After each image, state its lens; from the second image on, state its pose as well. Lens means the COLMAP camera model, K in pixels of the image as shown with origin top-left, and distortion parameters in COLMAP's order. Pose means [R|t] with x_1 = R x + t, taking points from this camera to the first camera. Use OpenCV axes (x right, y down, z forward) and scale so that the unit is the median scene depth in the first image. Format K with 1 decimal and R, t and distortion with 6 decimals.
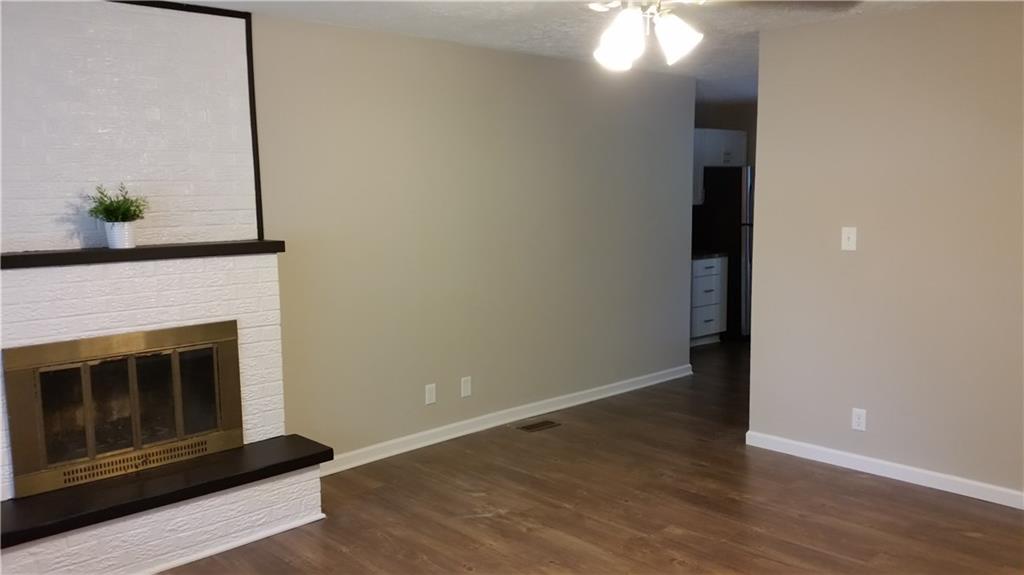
lens RADIAL K [[850.4, 0, 512.0], [0, 850.4, 287.5], [0, 0, 1]] dist [0.210810, -0.323941]
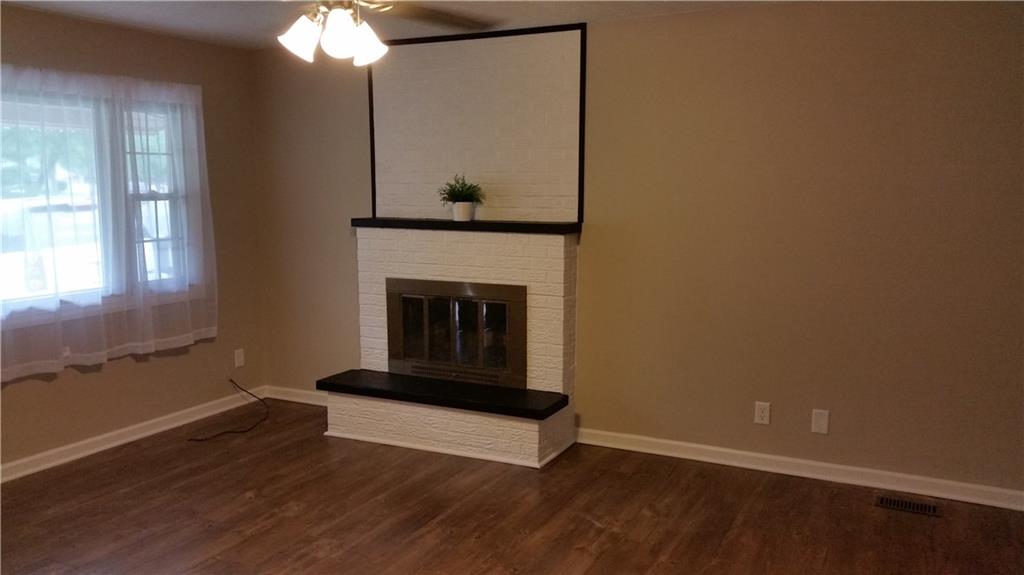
lens RADIAL K [[850.4, 0, 512.0], [0, 850.4, 287.5], [0, 0, 1]] dist [0.210810, -0.323941]
pose [[0.337589, 0.136146, -0.931396, 0.790164], [-0.111123, 0.988330, 0.104191, -0.083156], [0.934712, 0.068325, 0.348778, 0.558776]]
